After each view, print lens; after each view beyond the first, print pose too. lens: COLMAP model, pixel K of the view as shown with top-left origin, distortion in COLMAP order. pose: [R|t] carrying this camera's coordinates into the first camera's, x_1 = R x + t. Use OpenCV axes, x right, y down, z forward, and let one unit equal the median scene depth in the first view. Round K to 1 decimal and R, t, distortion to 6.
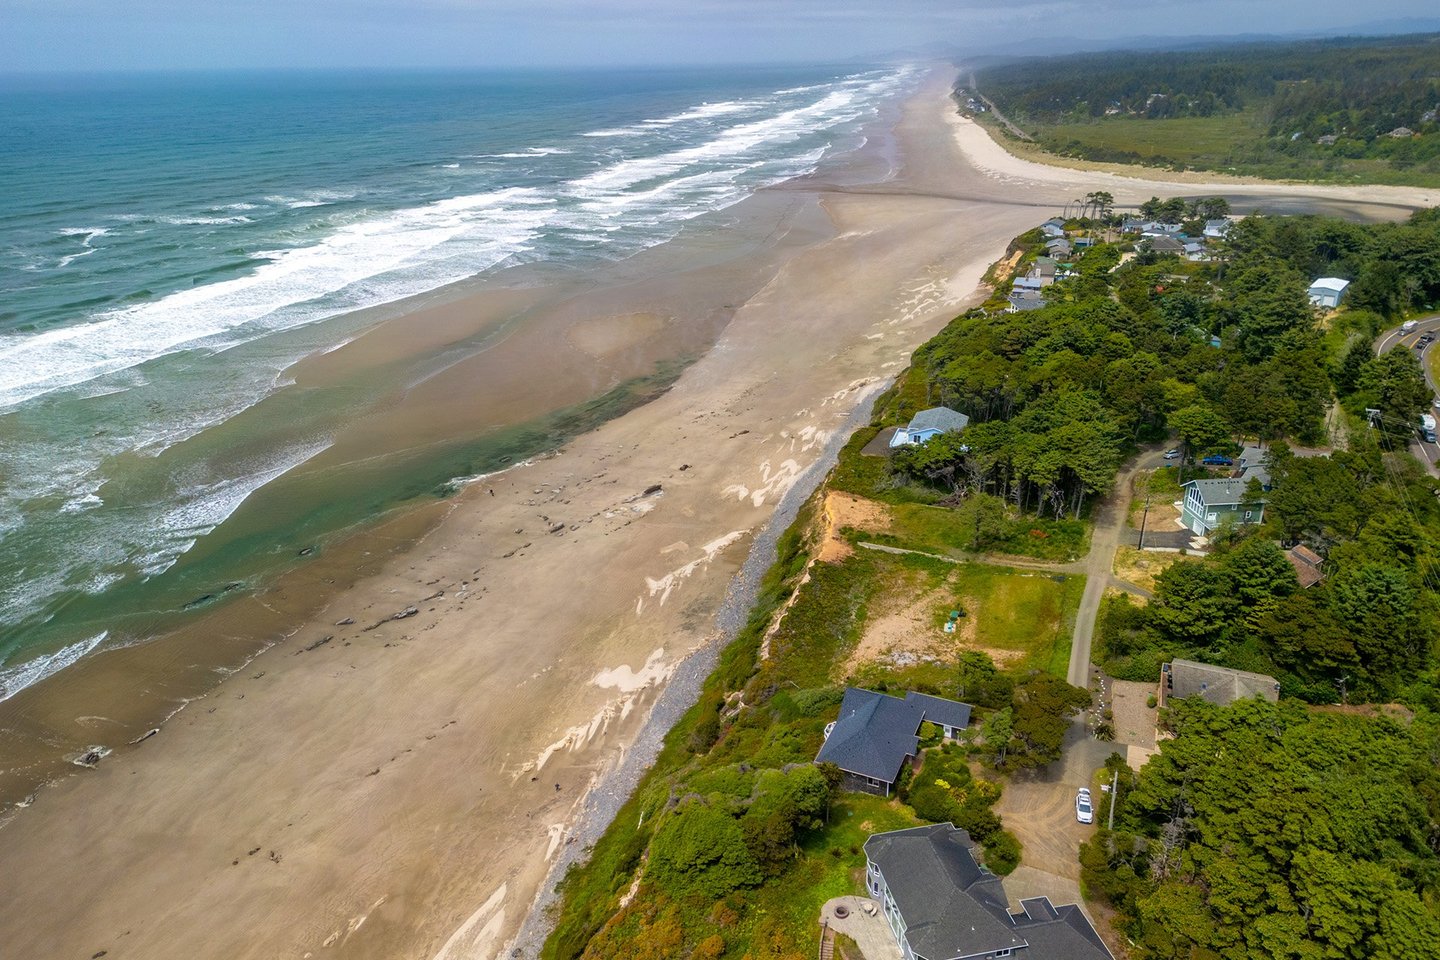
lens RADIAL K [[956.5, 0, 720.0], [0, 956.5, 480.0], [0, 0, 1]] dist [-0.001071, -0.000484]
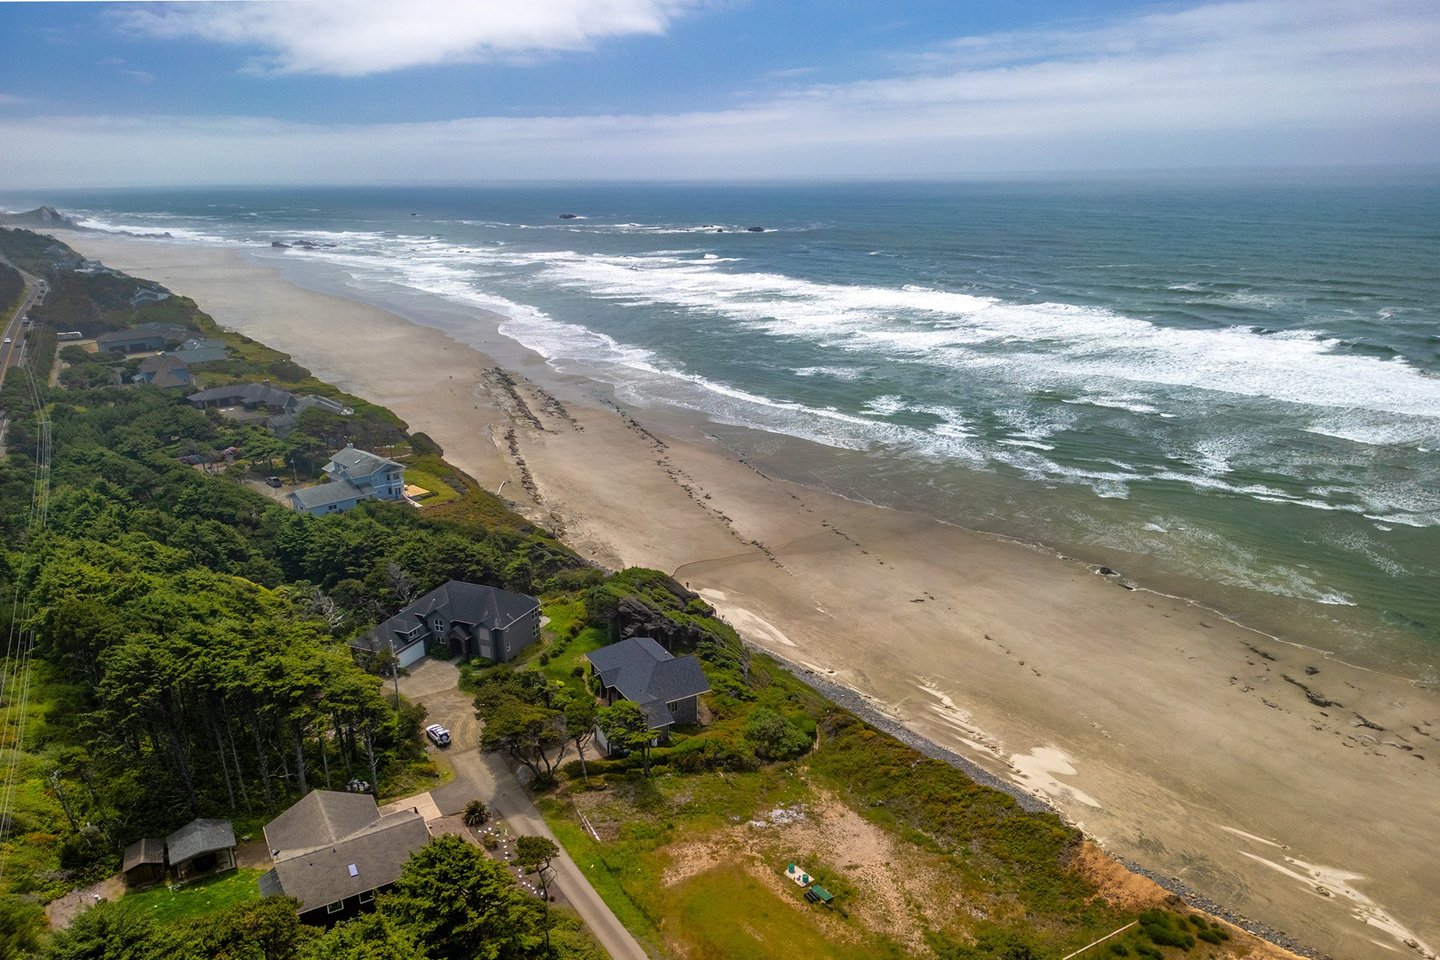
lens RADIAL K [[1042.2, 0, 720.0], [0, 1042.2, 480.0], [0, 0, 1]] dist [0.029652, -0.002756]
pose [[-0.588968, 0.251288, -0.768095, 0.742607], [-0.284590, 0.825059, 0.488145, -0.372562], [0.756389, 0.506094, -0.414419, 1.160232]]
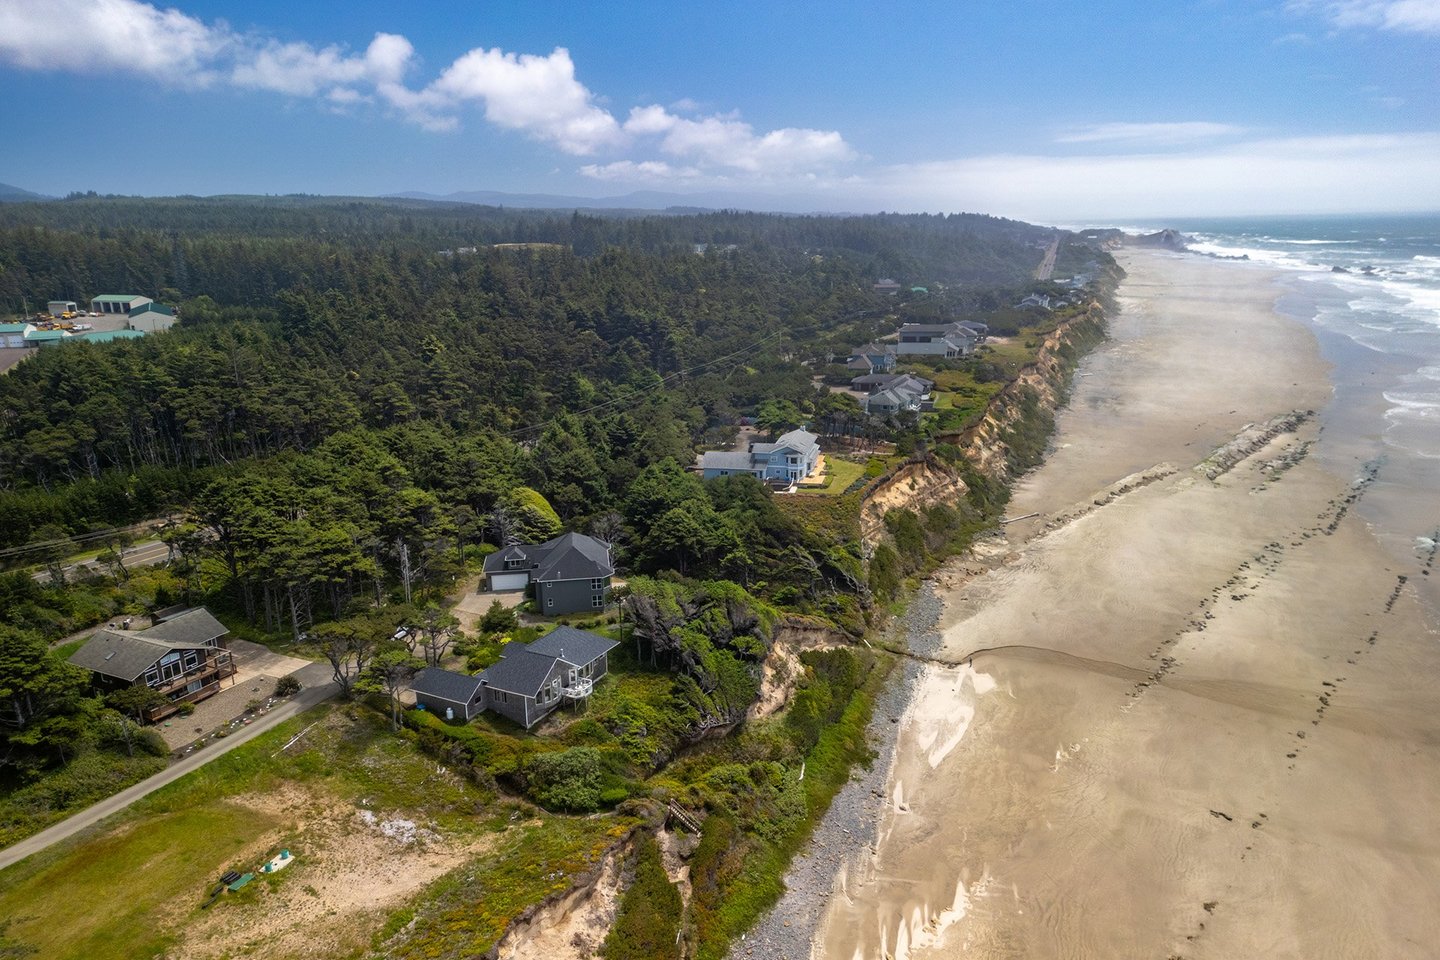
lens RADIAL K [[1042.2, 0, 720.0], [0, 1042.2, 480.0], [0, 0, 1]] dist [0.029652, -0.002756]
pose [[-0.997427, 0.015540, 0.069980, -0.068955], [0.053995, 0.804976, 0.590846, -0.394517], [-0.047150, 0.593104, -0.803744, 1.412426]]
